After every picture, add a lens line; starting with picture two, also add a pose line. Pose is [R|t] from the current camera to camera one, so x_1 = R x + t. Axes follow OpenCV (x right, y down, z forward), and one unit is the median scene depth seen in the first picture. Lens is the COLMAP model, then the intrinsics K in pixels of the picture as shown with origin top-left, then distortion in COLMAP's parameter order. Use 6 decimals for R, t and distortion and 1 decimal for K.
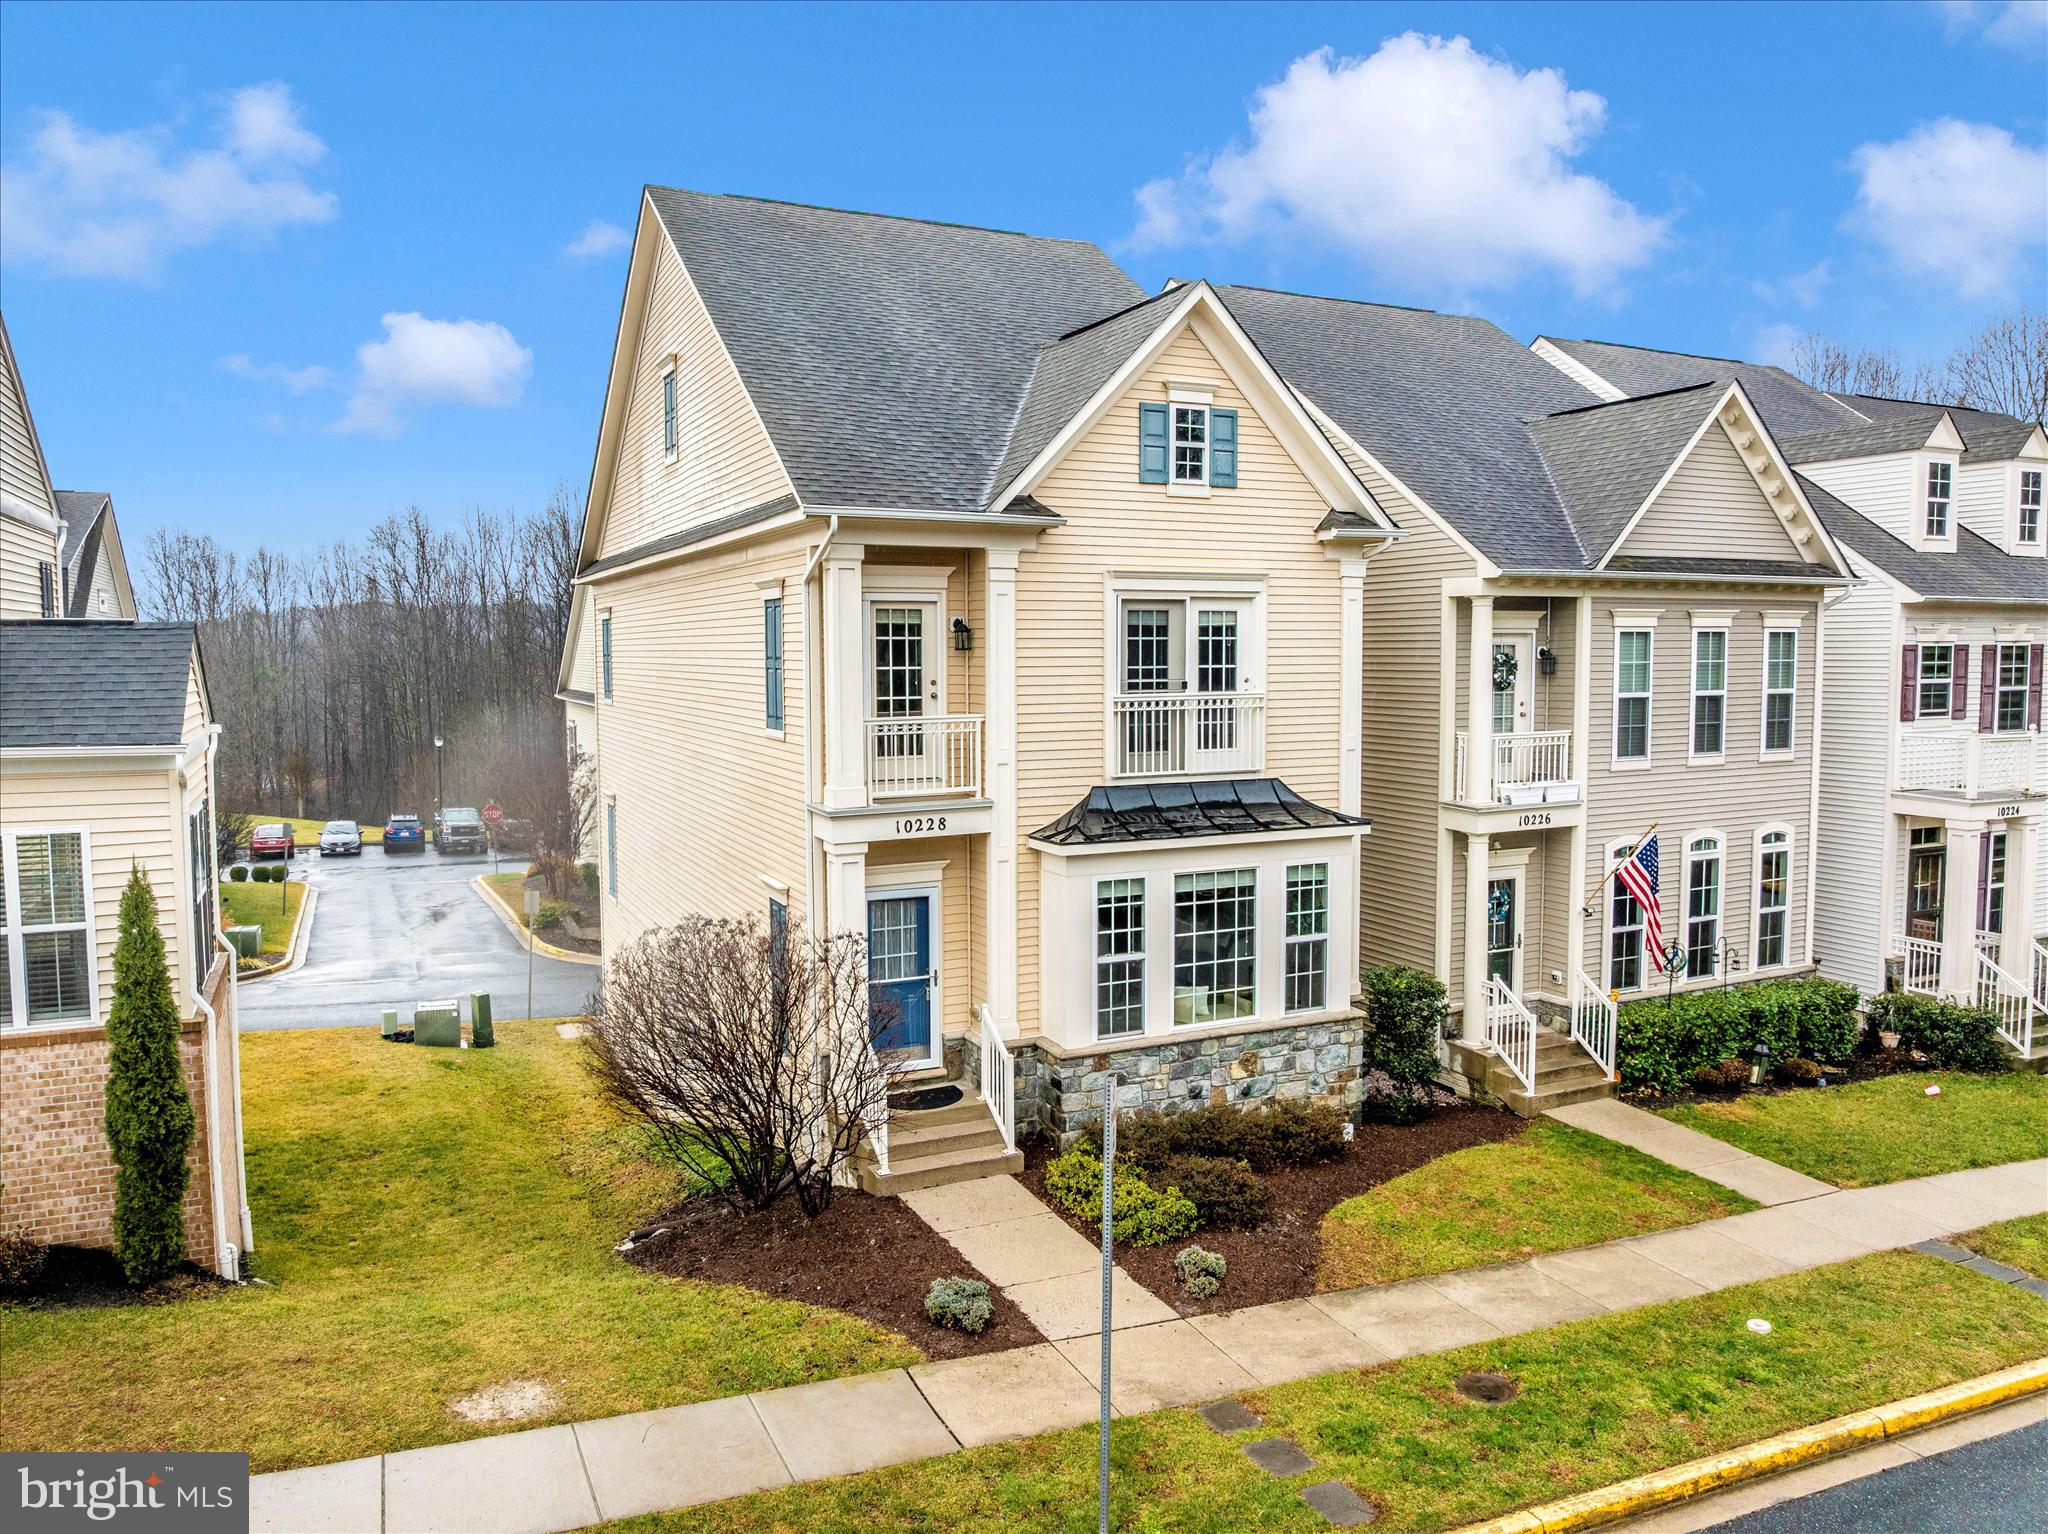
lens RADIAL K [[1448.6, 0, 1035.4], [0, 1448.6, 756.9], [0, 0, 1]] dist [-0.034332, -0.007388]
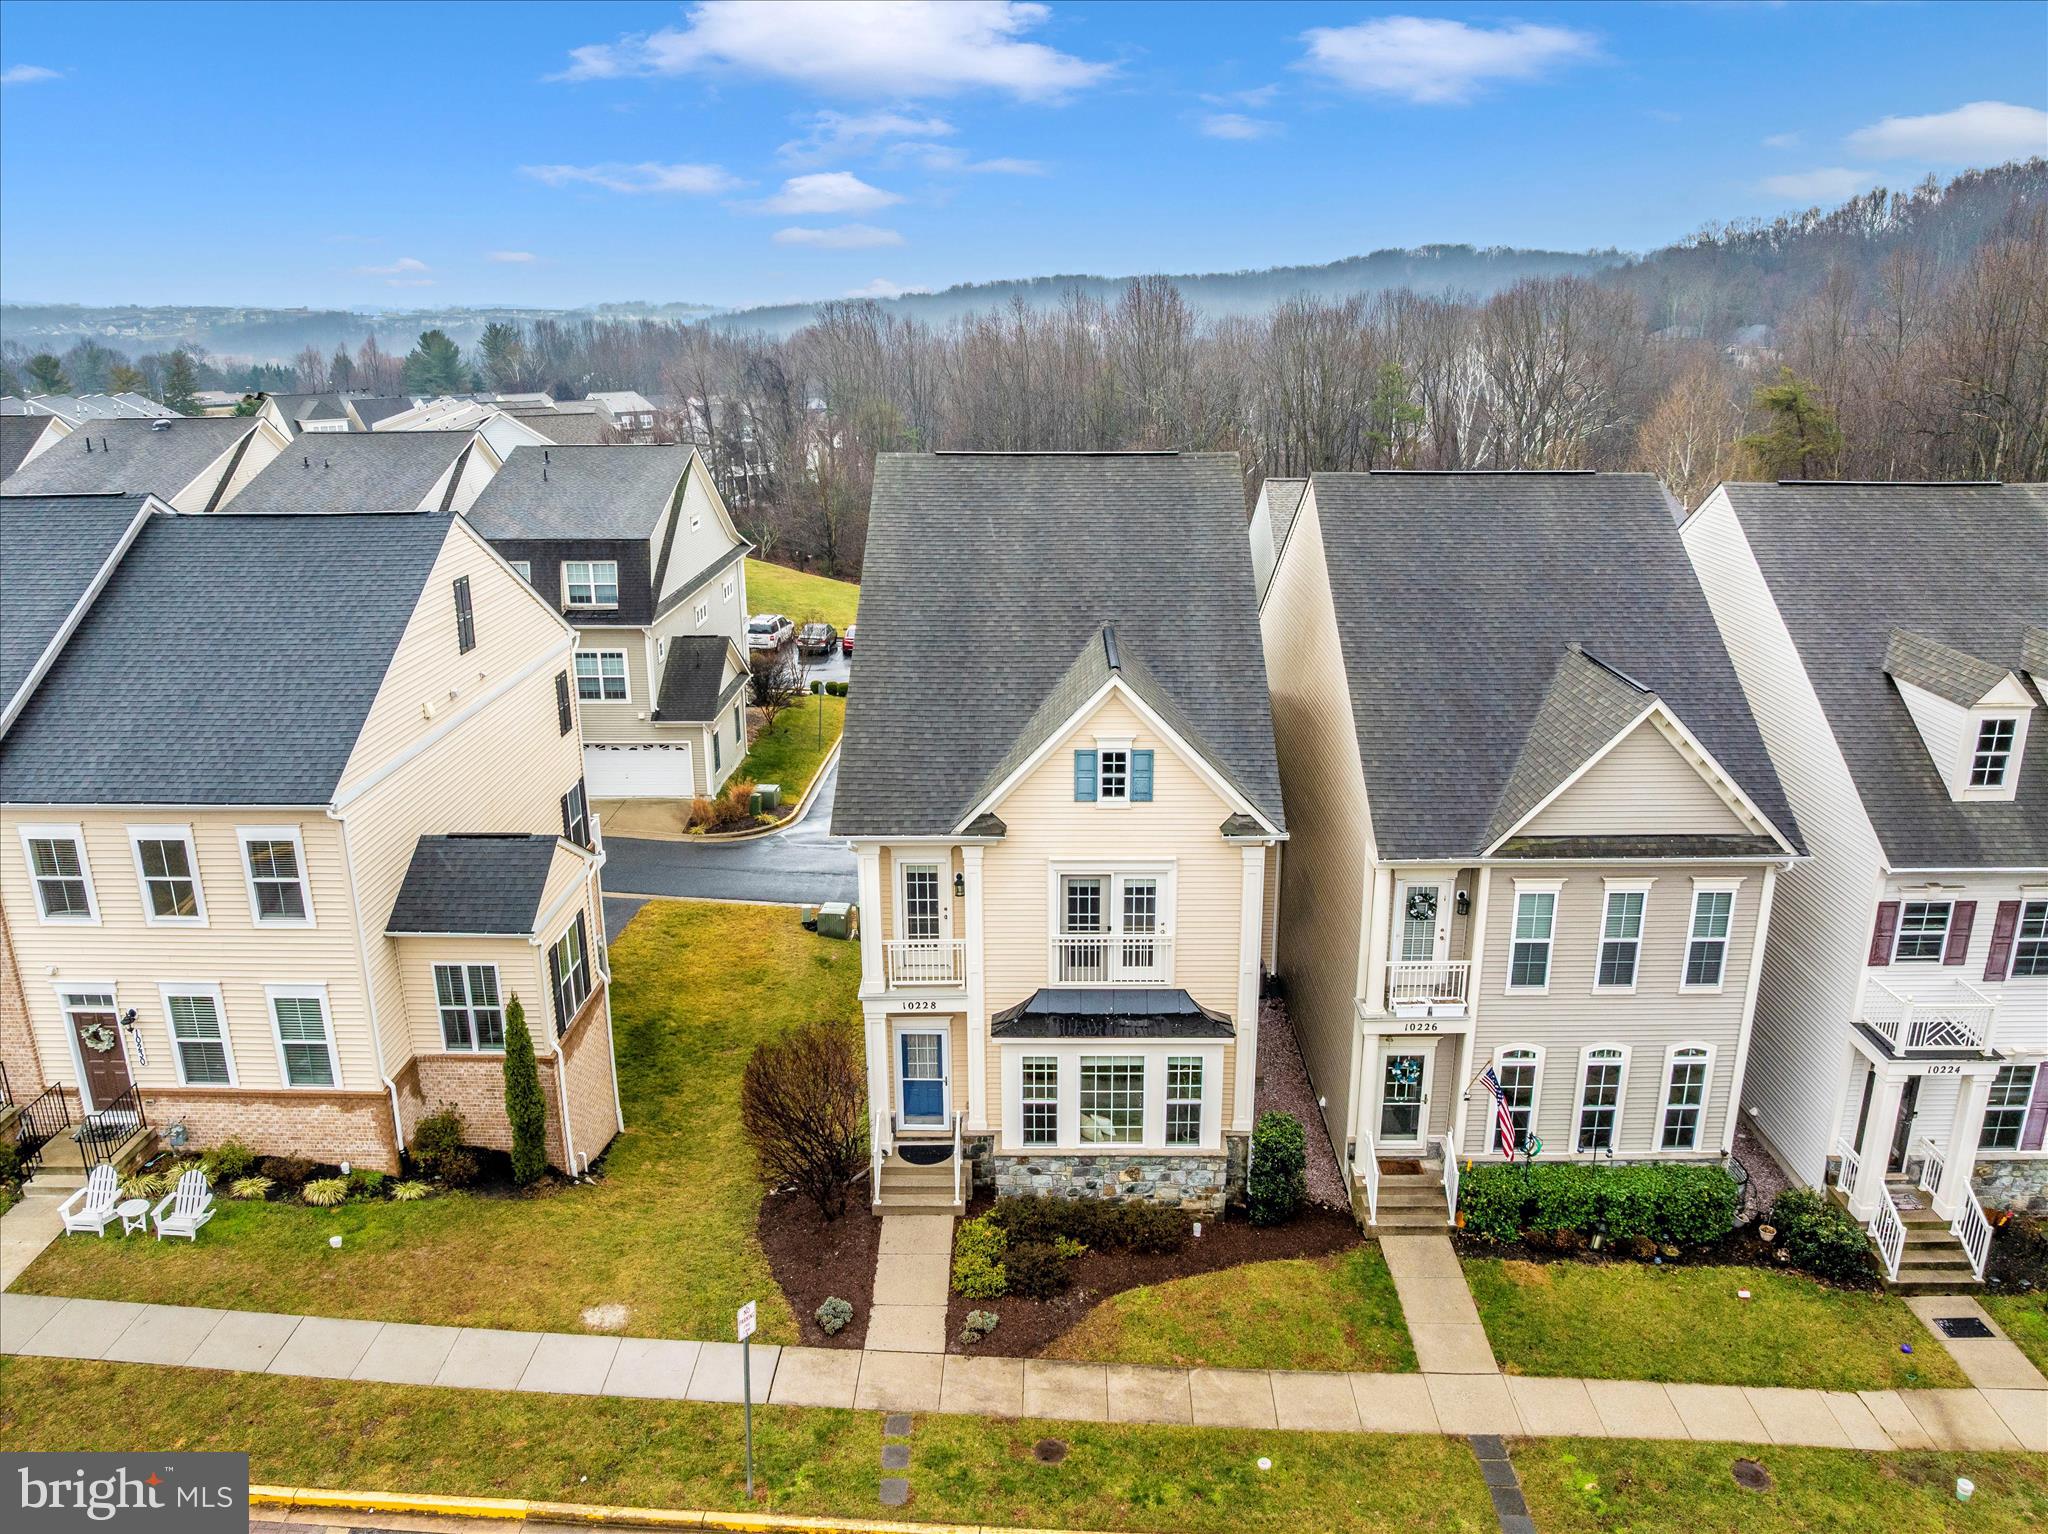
lens RADIAL K [[1448.6, 0, 1035.4], [0, 1448.6, 756.9], [0, 0, 1]] dist [-0.034332, -0.007388]
pose [[0.897582, 0.128773, -0.421621, 0.640544], [-0.031743, 0.972783, 0.229533, -0.560808], [0.439704, -0.192641, 0.877240, -0.294561]]
